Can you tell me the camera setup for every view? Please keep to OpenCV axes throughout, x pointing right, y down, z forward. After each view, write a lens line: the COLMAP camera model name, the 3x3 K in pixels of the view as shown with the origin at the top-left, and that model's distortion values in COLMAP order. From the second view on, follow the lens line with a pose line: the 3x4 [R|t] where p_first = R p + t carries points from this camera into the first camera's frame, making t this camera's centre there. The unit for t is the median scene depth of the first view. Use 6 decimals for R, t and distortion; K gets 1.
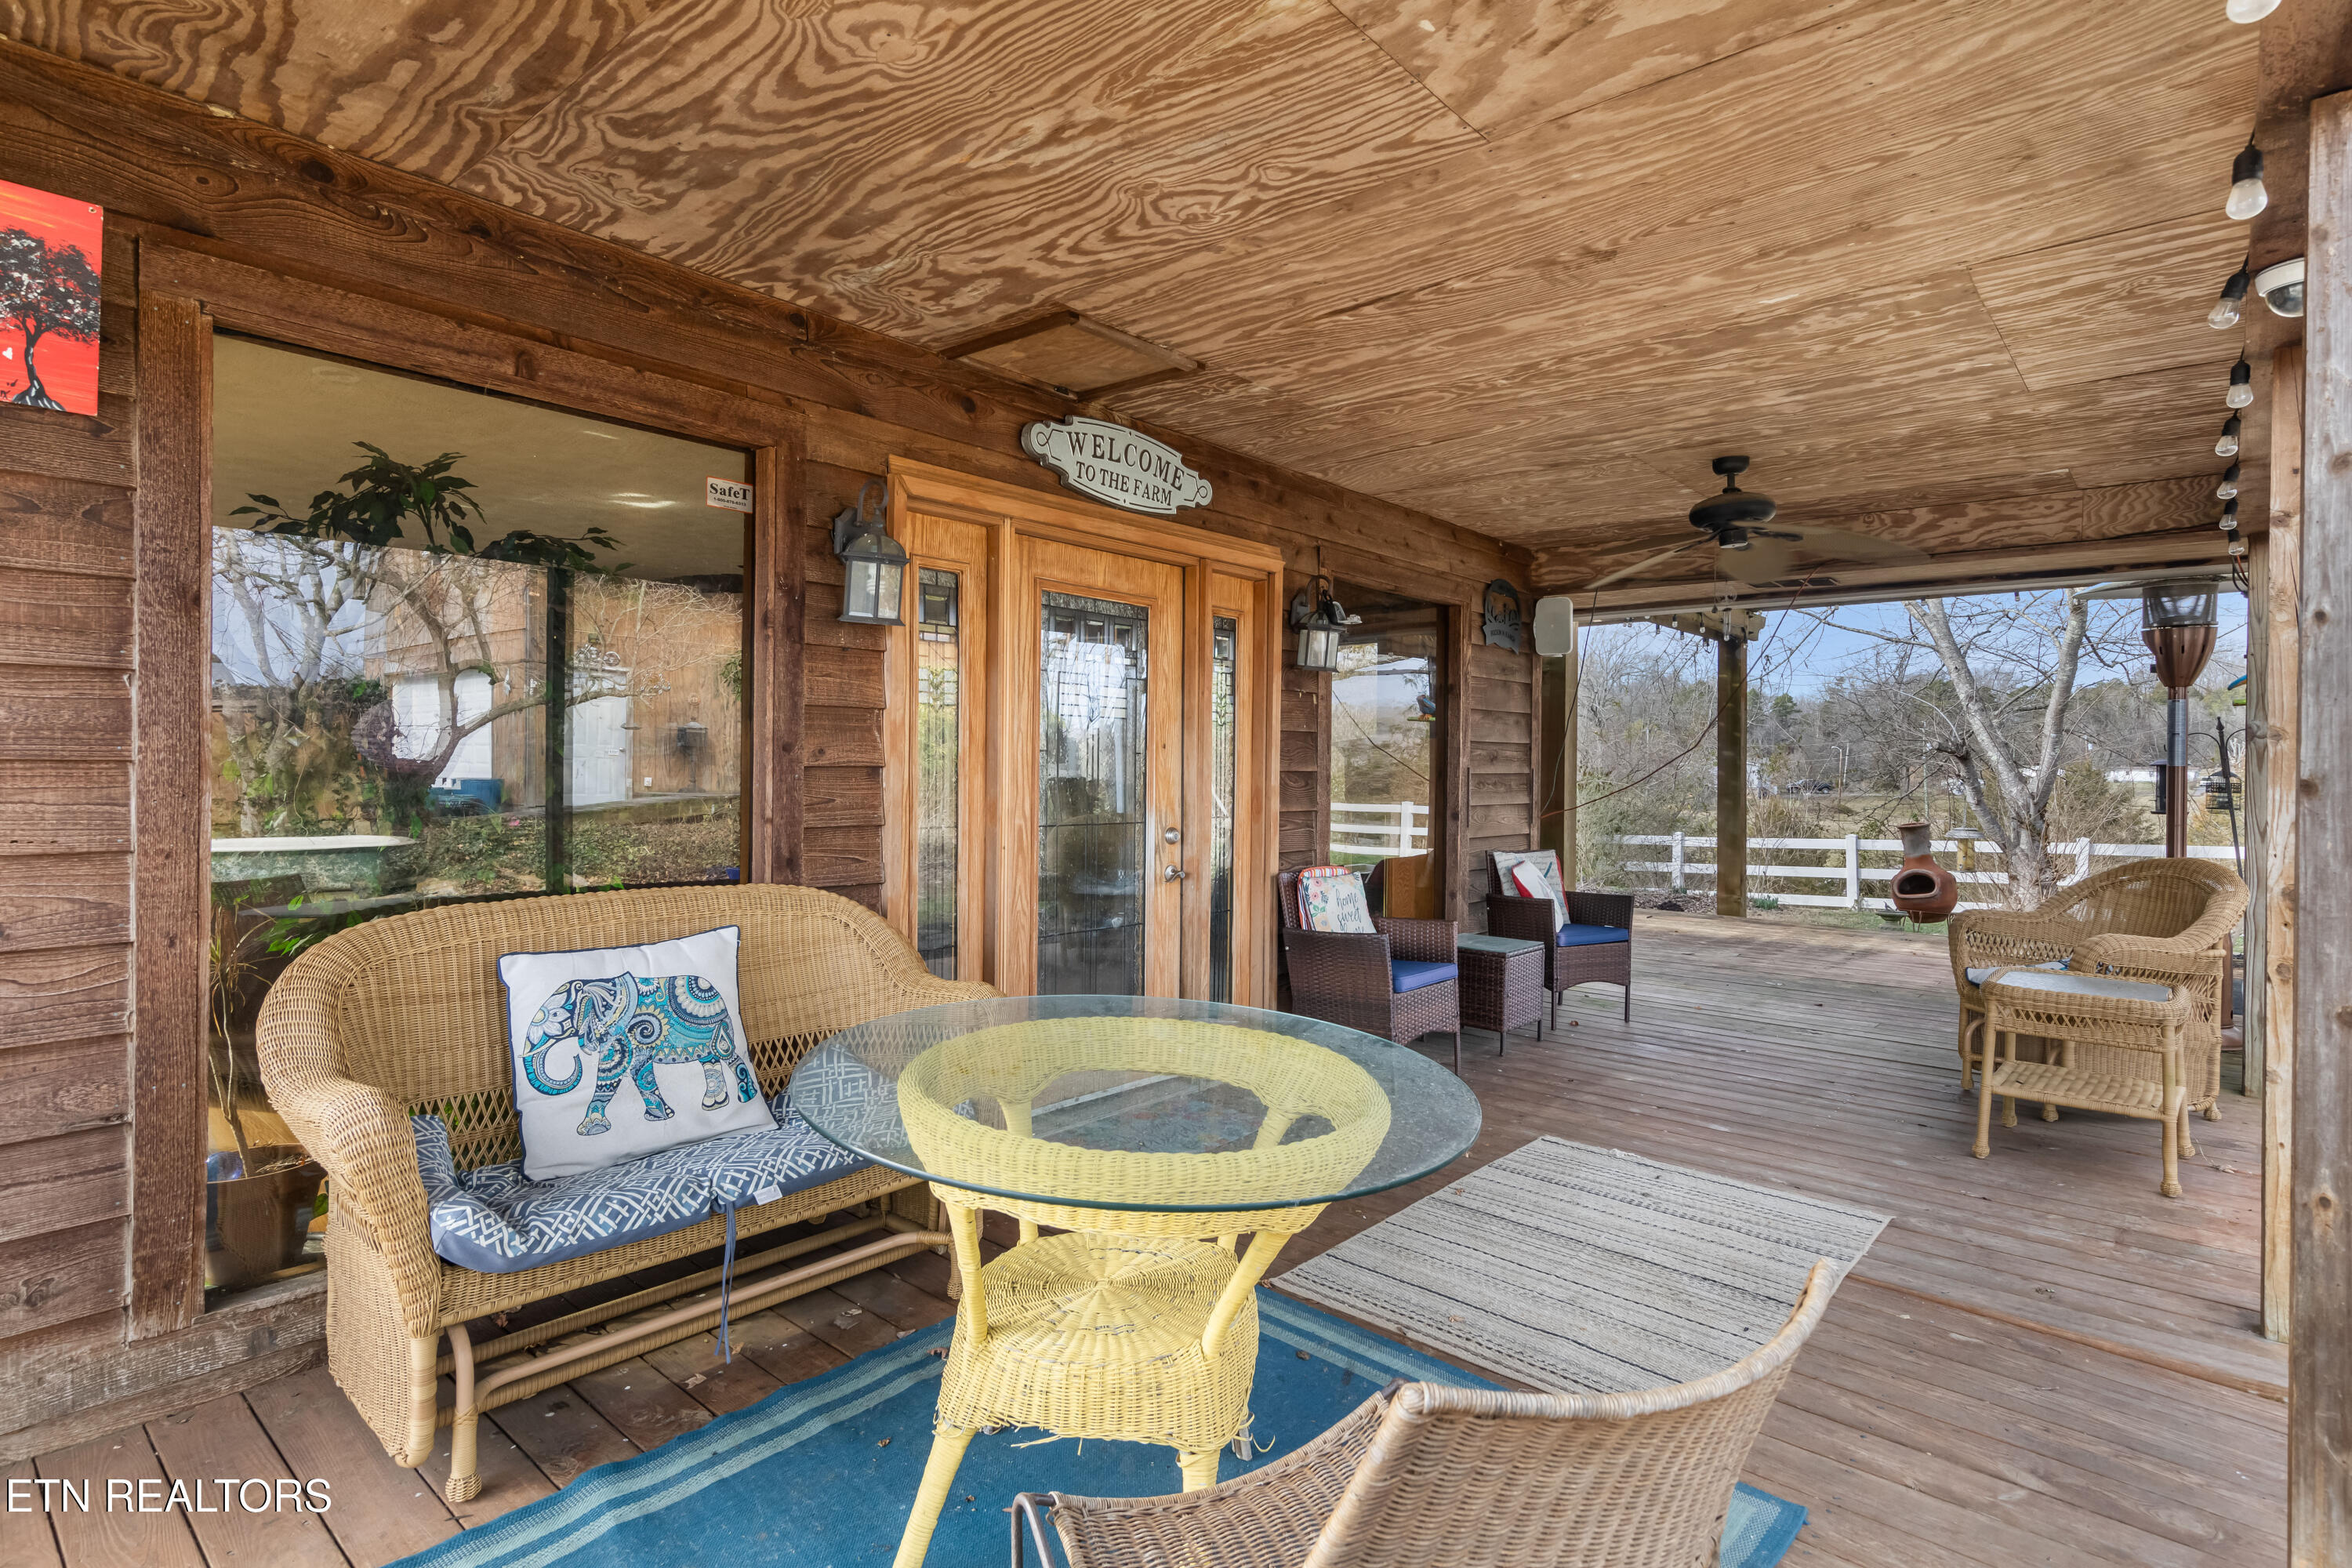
lens RADIAL K [[1148.7, 0, 1178.8], [0, 1148.7, 776.1], [0, 0, 1]] dist [0.001640, 0.000109]
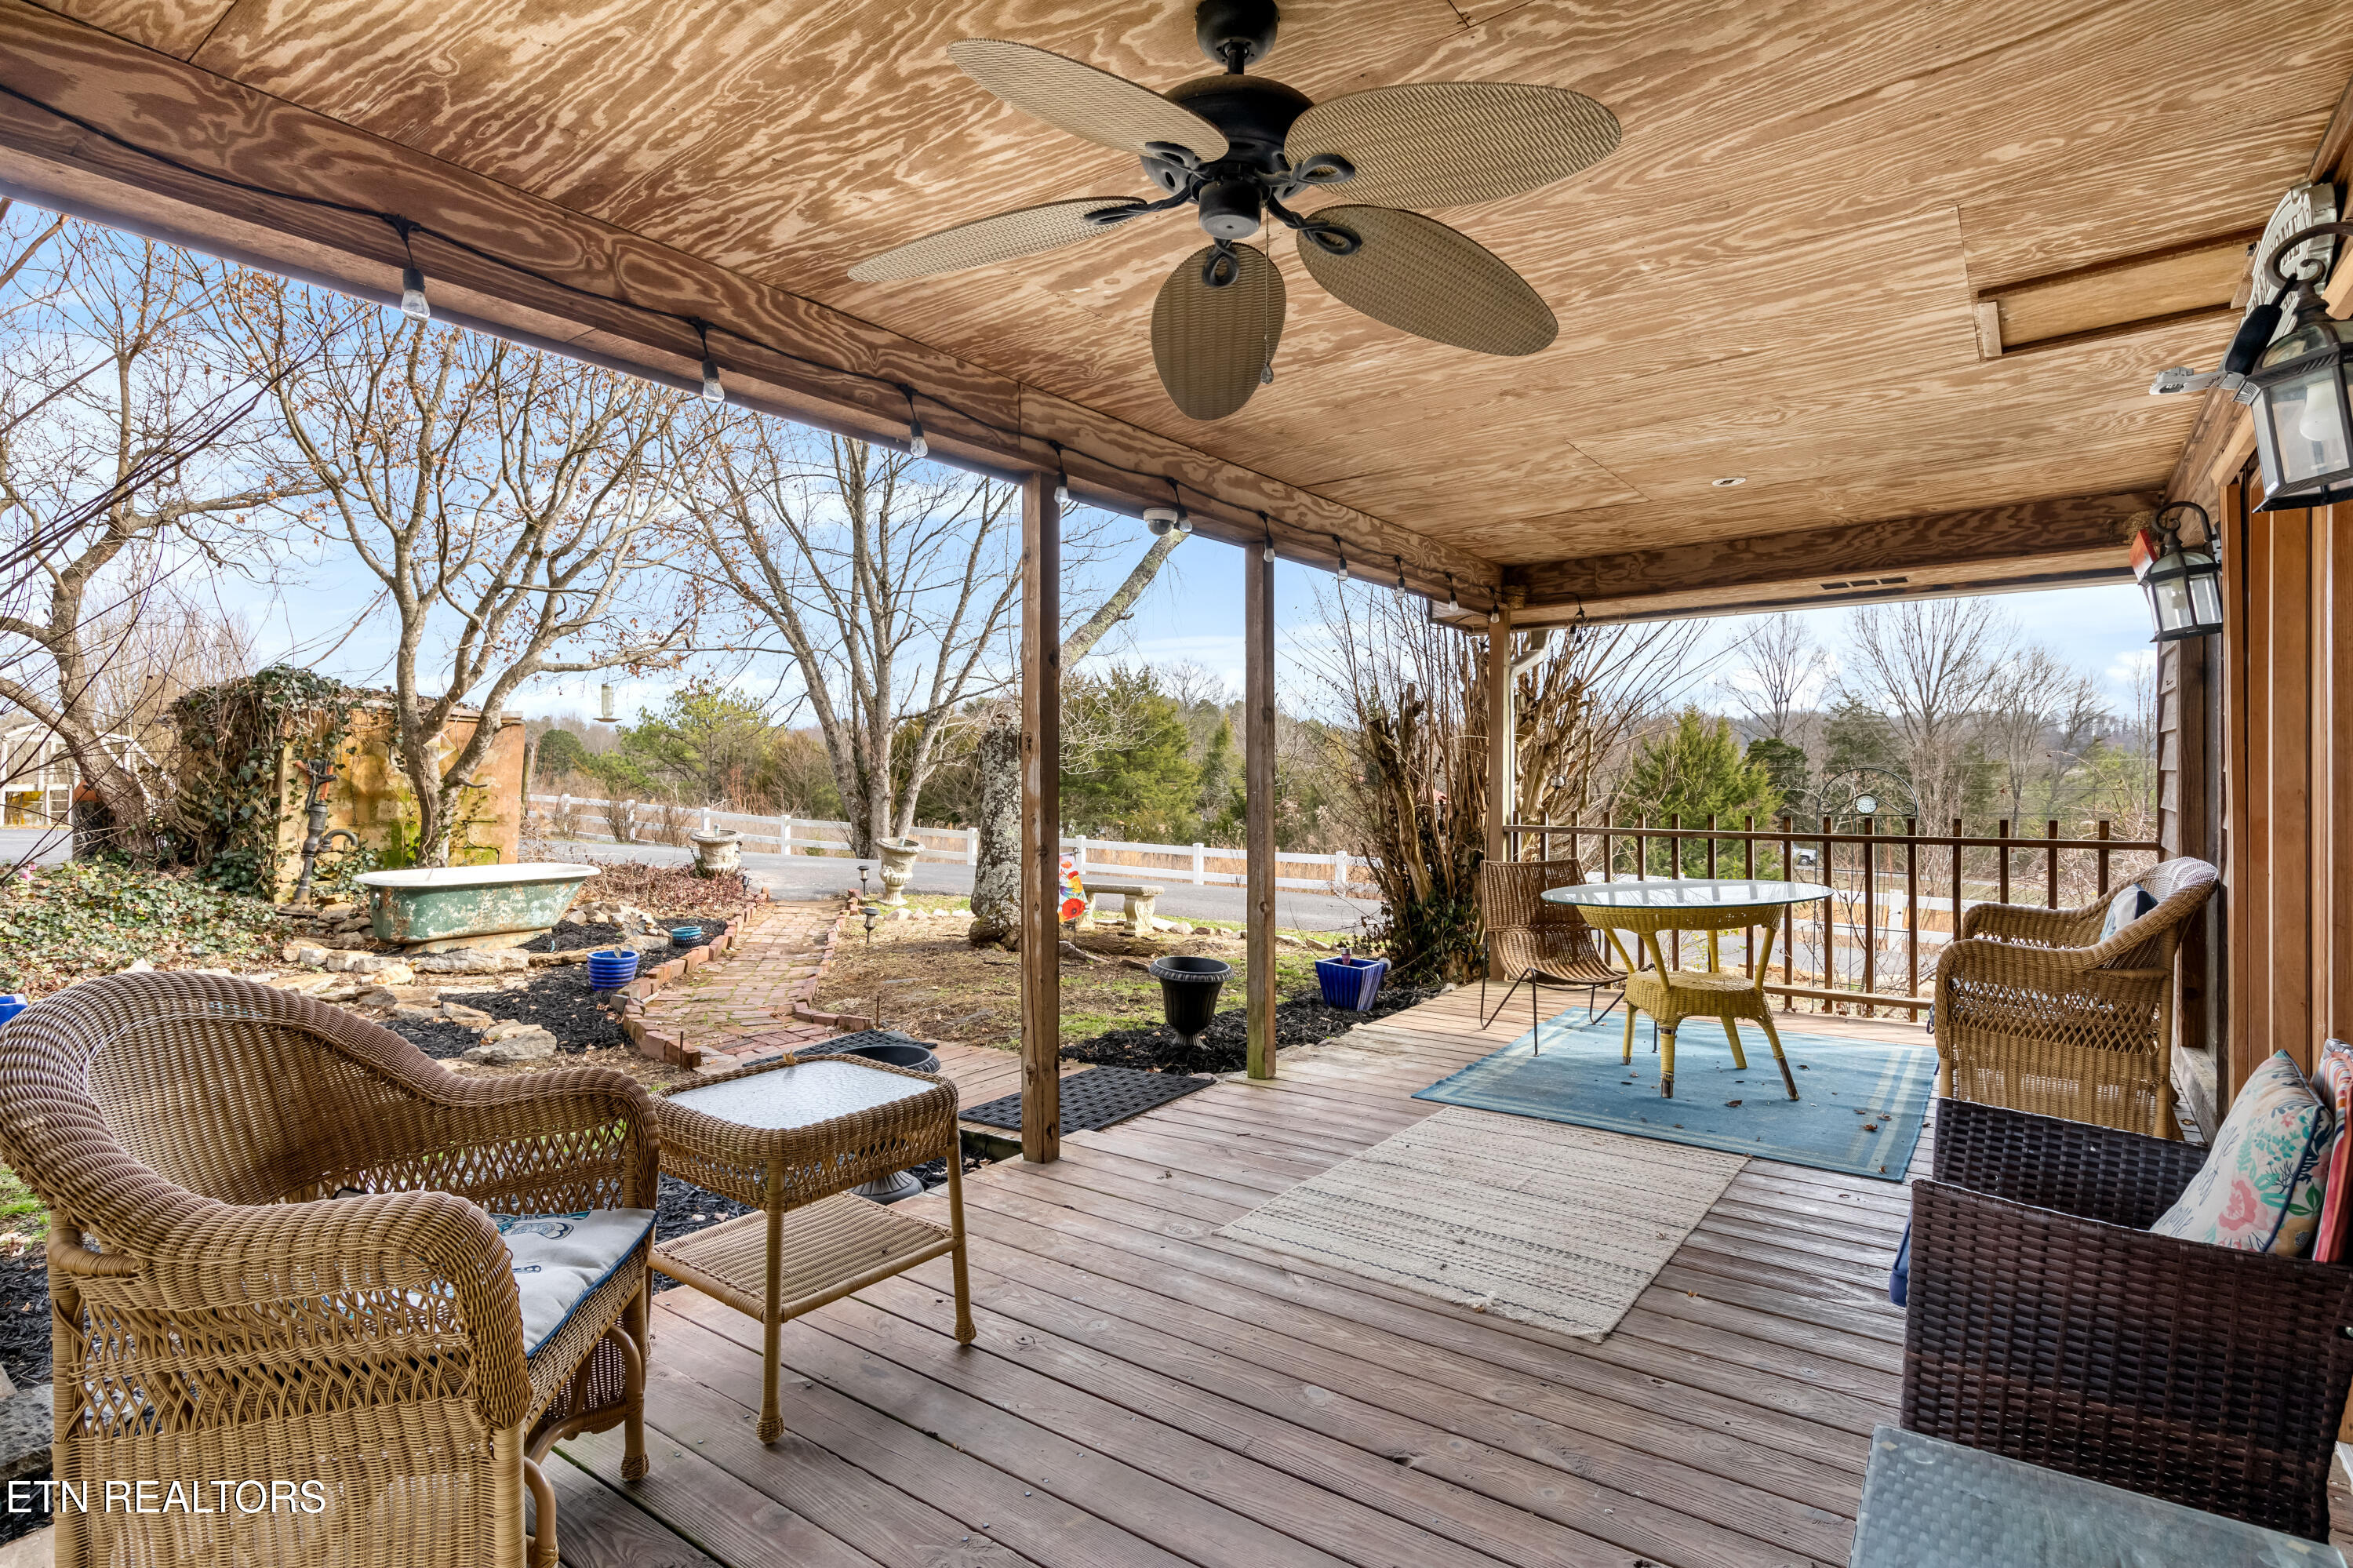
lens RADIAL K [[1190.9, 0, 1175.2], [0, 1190.9, 770.7], [0, 0, 1]] dist [0.009079, -0.001473]
pose [[-0.994559, -0.007829, -0.103878, 0.723779], [-0.008302, 0.999957, 0.004123, -0.008337], [0.103841, 0.004963, -0.994581, 1.891652]]
